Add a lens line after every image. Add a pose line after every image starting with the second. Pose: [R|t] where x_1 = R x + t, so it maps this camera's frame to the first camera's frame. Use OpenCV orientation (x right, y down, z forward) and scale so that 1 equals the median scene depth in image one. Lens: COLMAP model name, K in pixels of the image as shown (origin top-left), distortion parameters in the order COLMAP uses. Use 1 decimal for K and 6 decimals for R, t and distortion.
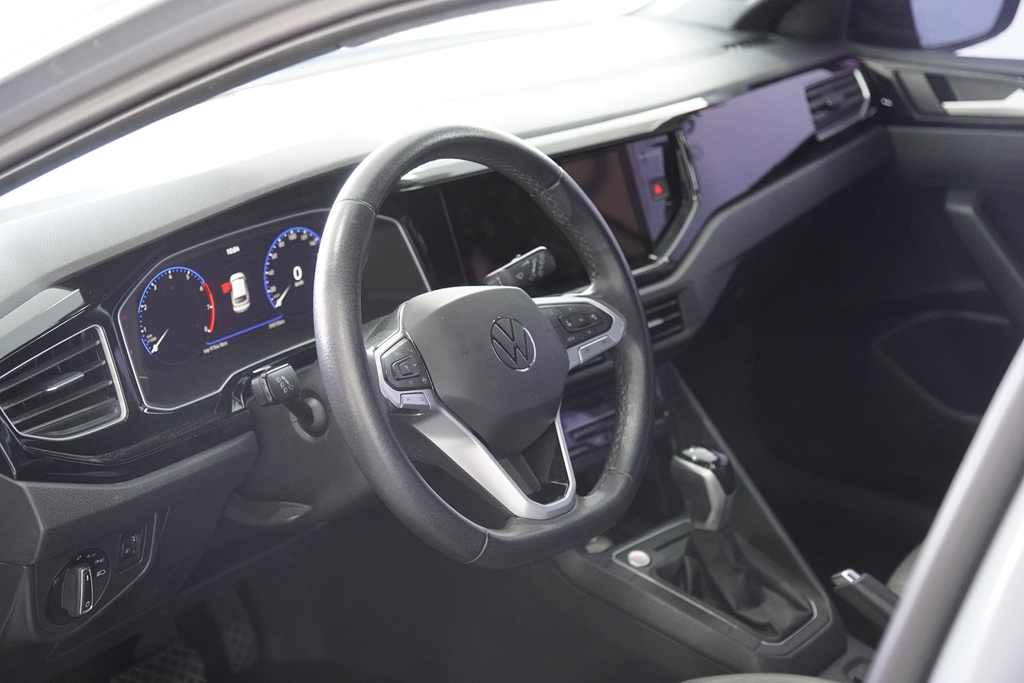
lens RADIAL K [[1797.5, 0, 501.8], [0, 1797.5, 342.8], [0, 0, 1]] dist [0.284231, 0.916113]
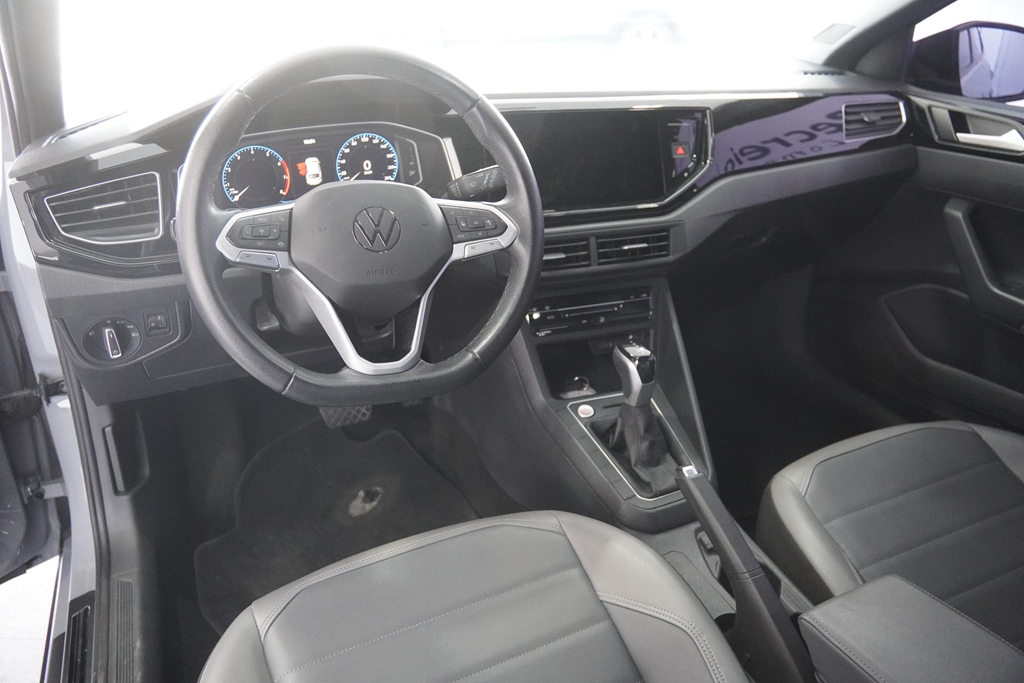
lens RADIAL K [[771.9, 0, 512.0], [0, 771.9, 341.5], [0, 0, 1]] dist [-0.137460, 0.100683]
pose [[0.885670, 0.225833, -0.405694, 0.277203], [-0.168568, 0.970523, 0.172249, -0.026761], [0.432635, -0.084169, 0.897632, 0.495636]]
